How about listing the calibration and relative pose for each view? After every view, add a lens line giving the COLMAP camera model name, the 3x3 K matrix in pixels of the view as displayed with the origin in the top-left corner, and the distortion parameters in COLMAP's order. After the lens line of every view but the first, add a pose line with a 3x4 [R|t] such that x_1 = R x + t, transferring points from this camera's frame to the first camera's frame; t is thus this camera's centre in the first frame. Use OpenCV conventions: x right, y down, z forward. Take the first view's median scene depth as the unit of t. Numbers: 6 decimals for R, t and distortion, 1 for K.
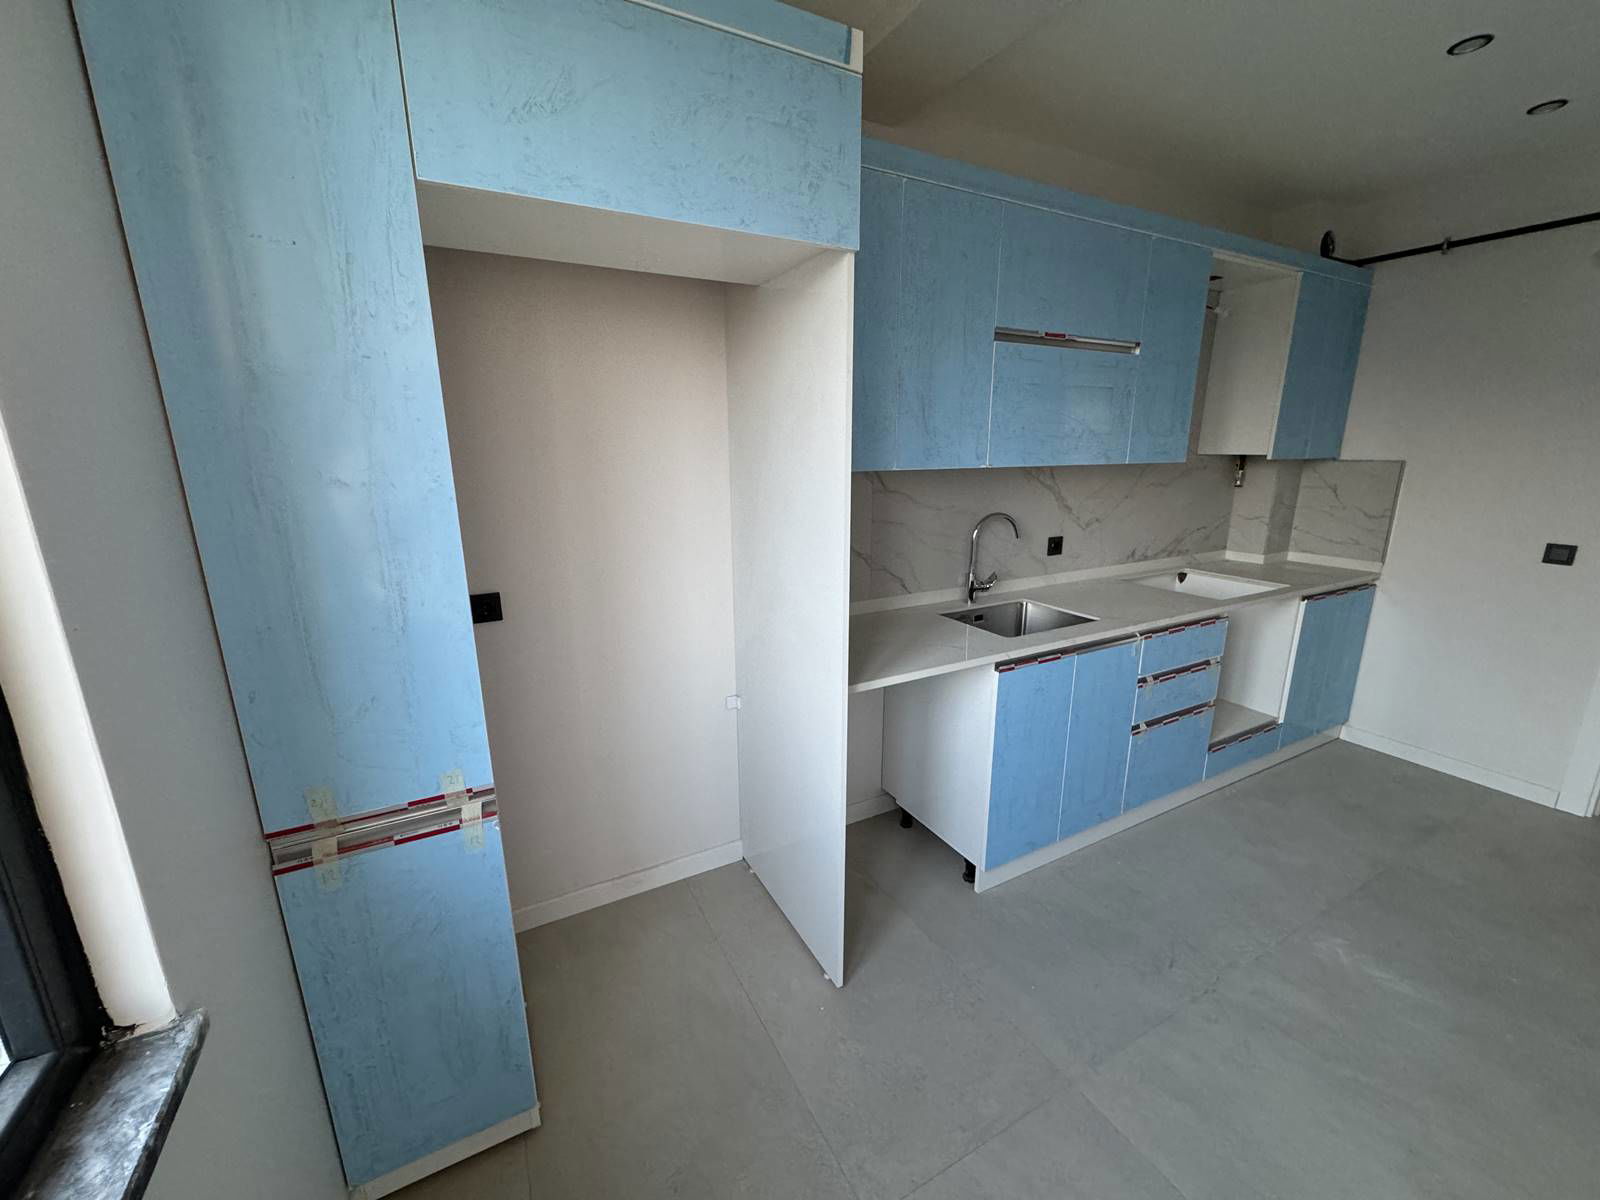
lens RADIAL K [[634.3, 0, 800.7], [0, 634.3, 600.8], [0, 0, 1]] dist [-0.001689, -0.000115]
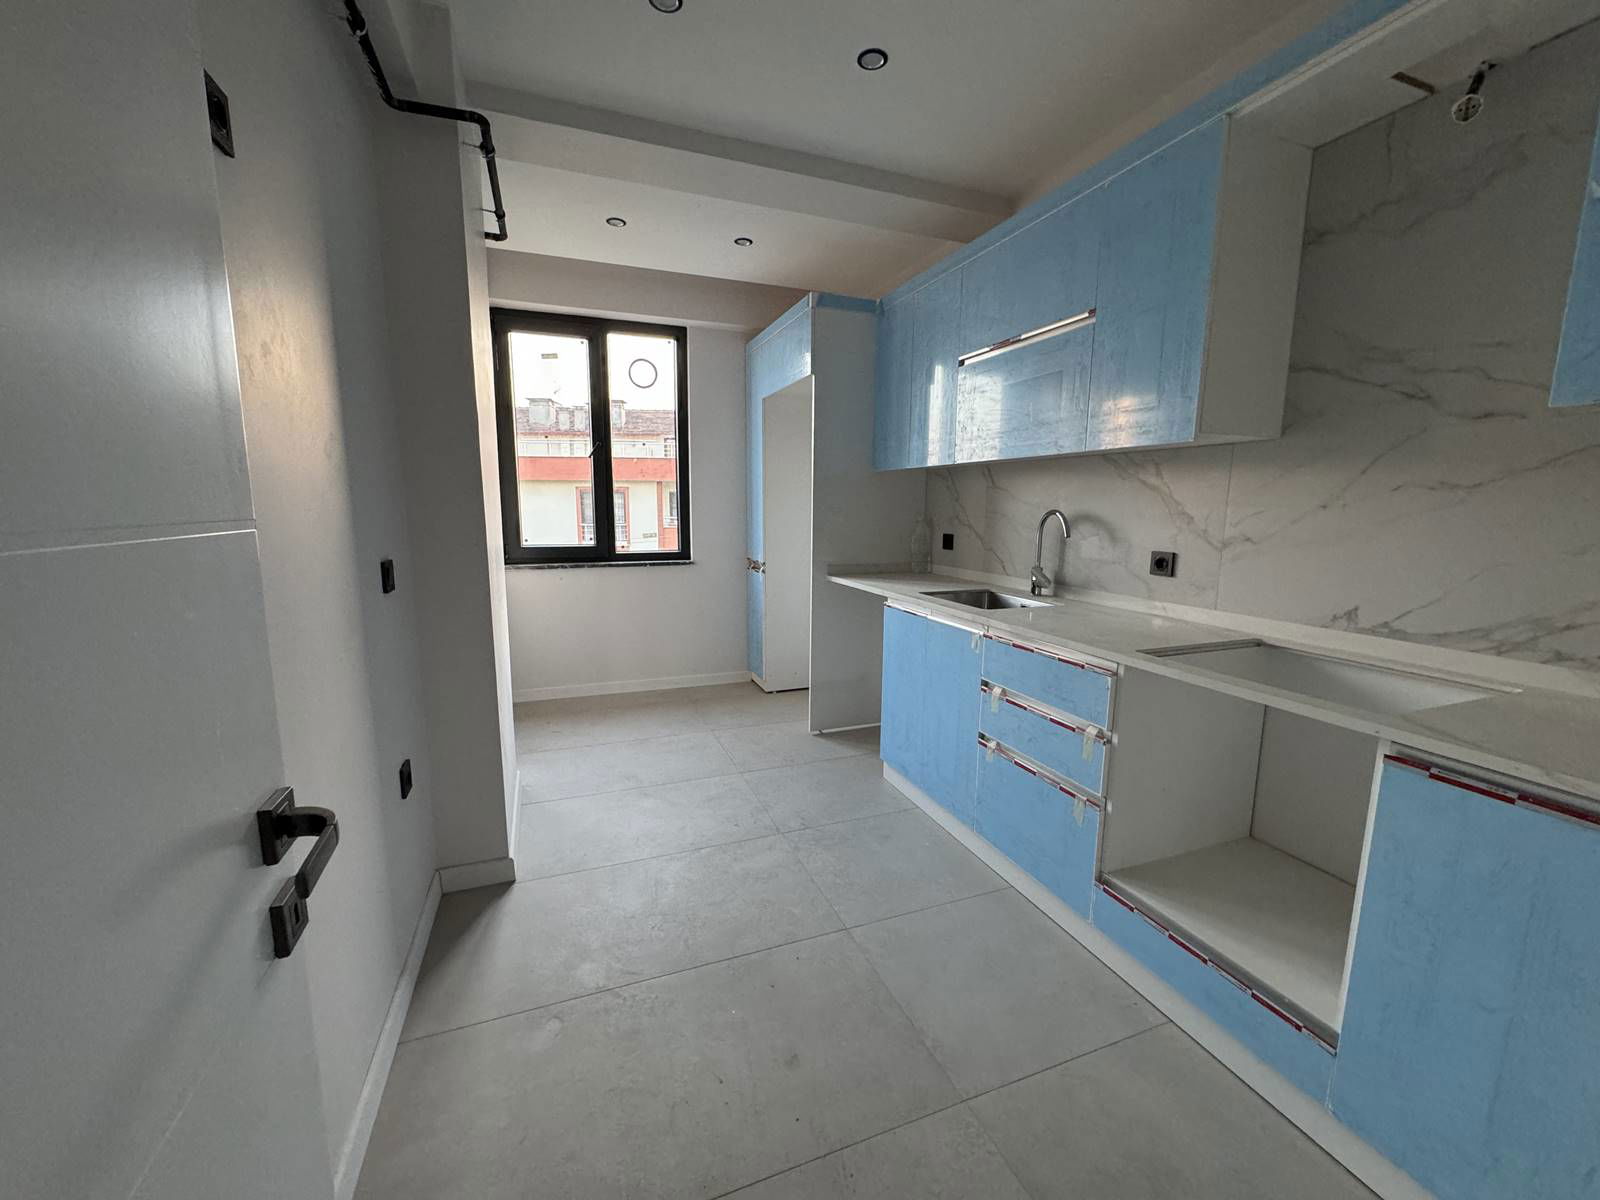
lens RADIAL K [[634.3, 0, 800.7], [0, 634.3, 600.8], [0, 0, 1]] dist [-0.001689, -0.000115]
pose [[-0.126345, 0.155711, -0.979689, 1.202974], [-0.240188, 0.953415, 0.182511, -0.078066], [0.962469, 0.258369, -0.083059, 0.647470]]
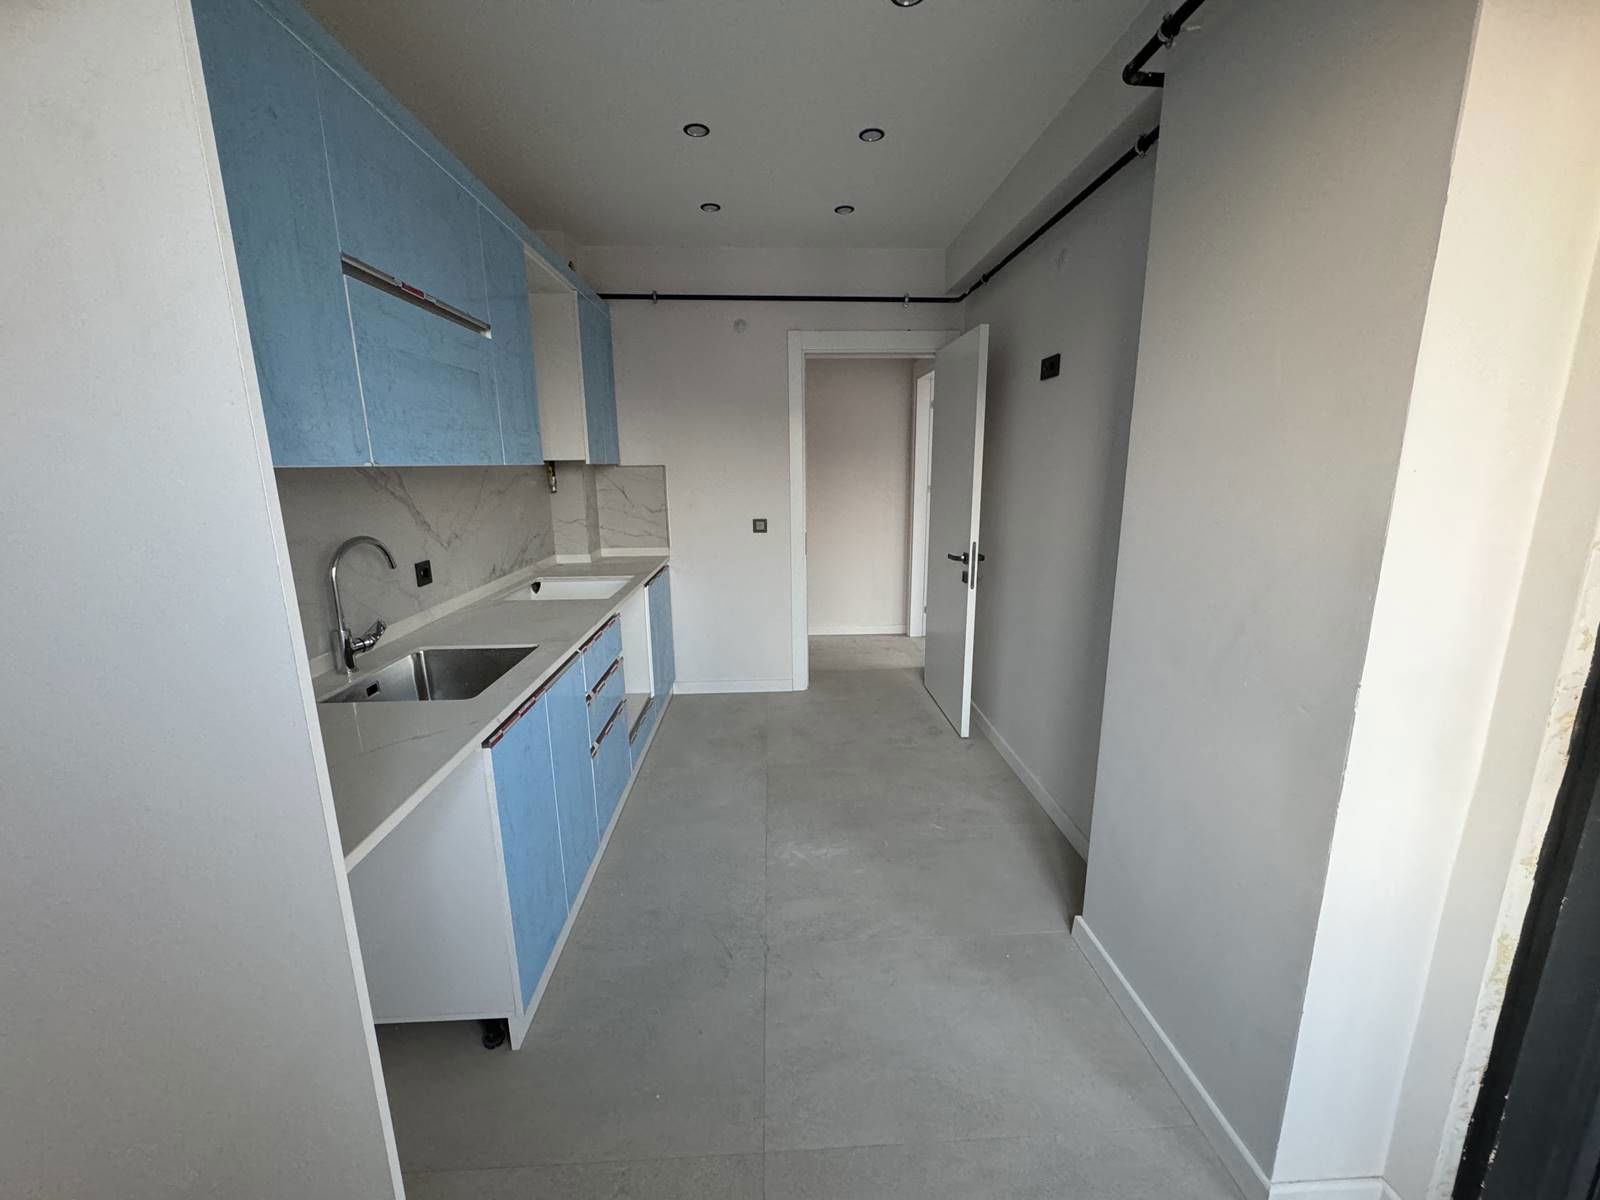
lens RADIAL K [[634.3, 0, 800.7], [0, 634.3, 600.8], [0, 0, 1]] dist [-0.001689, -0.000115]
pose [[0.431025, -0.191231, 0.881844, -0.094392], [0.221356, 0.969832, 0.102117, -0.030275], [-0.874768, 0.151187, 0.460352, 0.234709]]
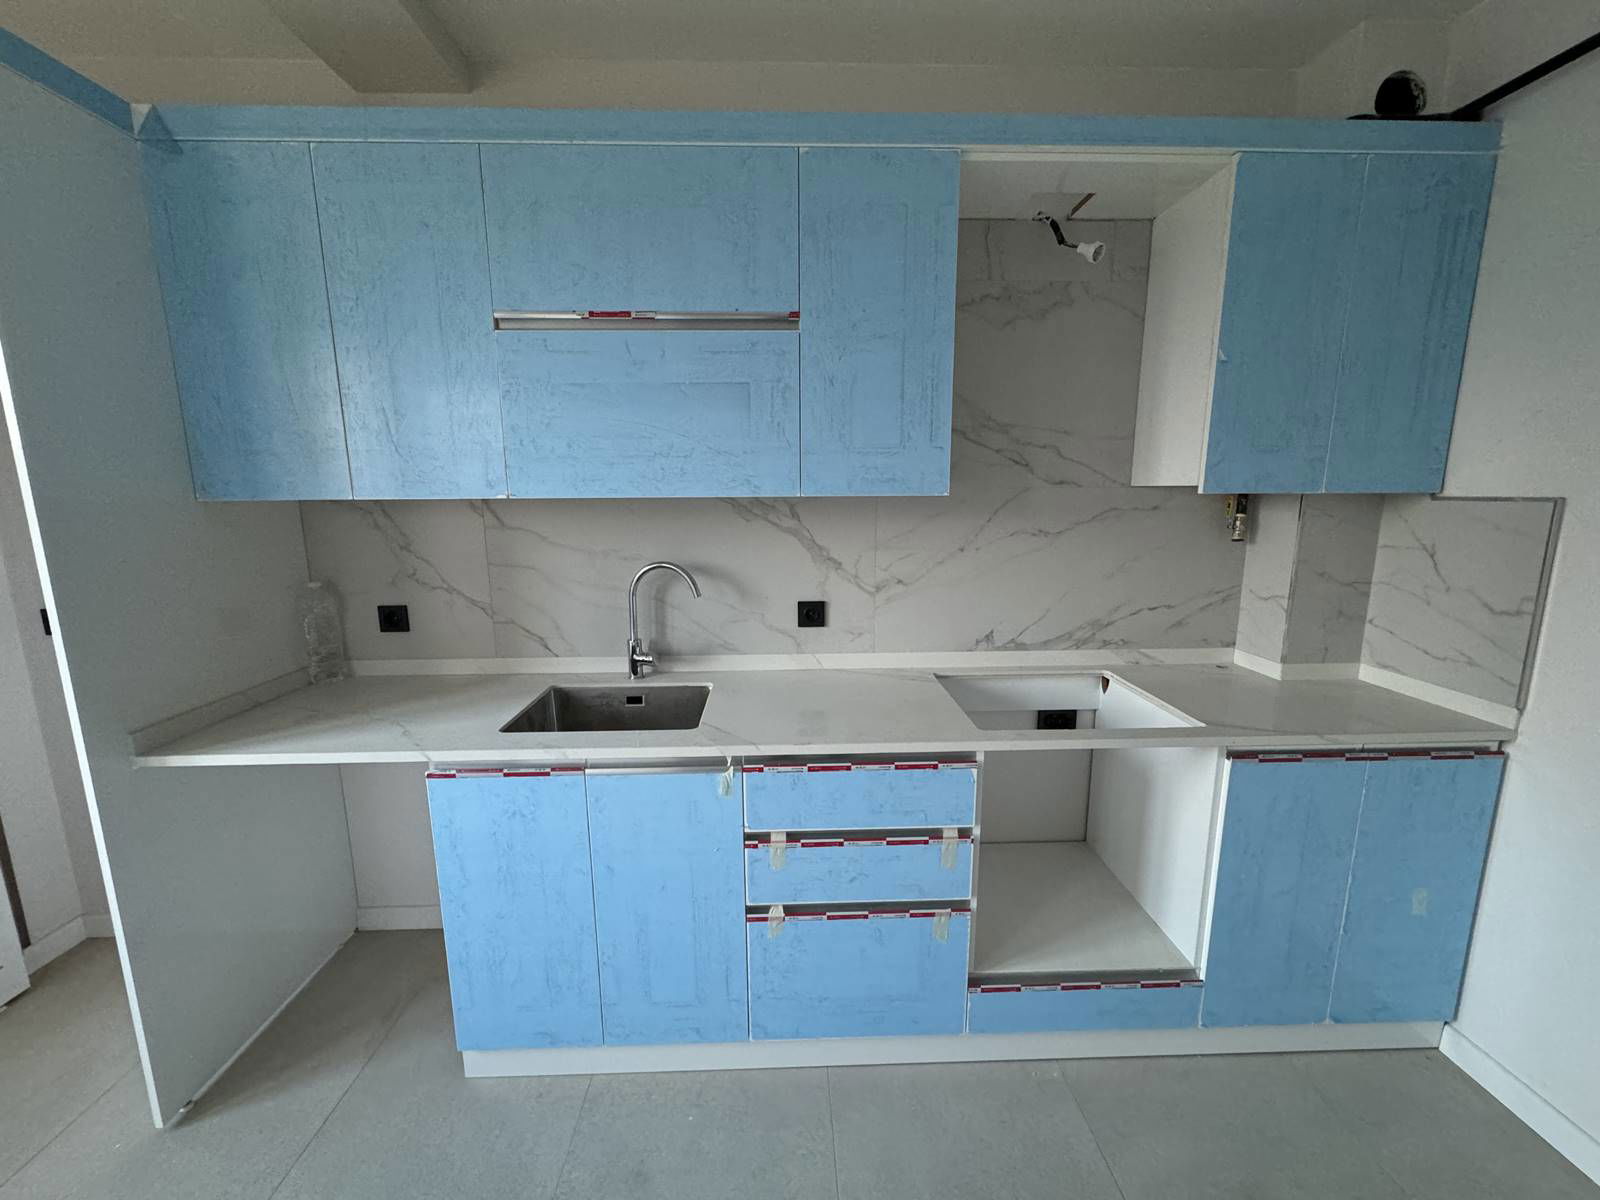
lens RADIAL K [[636.8, 0, 800.6], [0, 636.8, 602.2], [0, 0, 1]] dist [-0.001414, 0.000232]
pose [[0.896213, 0.077846, -0.436740, 0.689952], [-0.104289, 0.993864, -0.036857, -0.071790], [0.431191, 0.078578, 0.898833, 0.357668]]
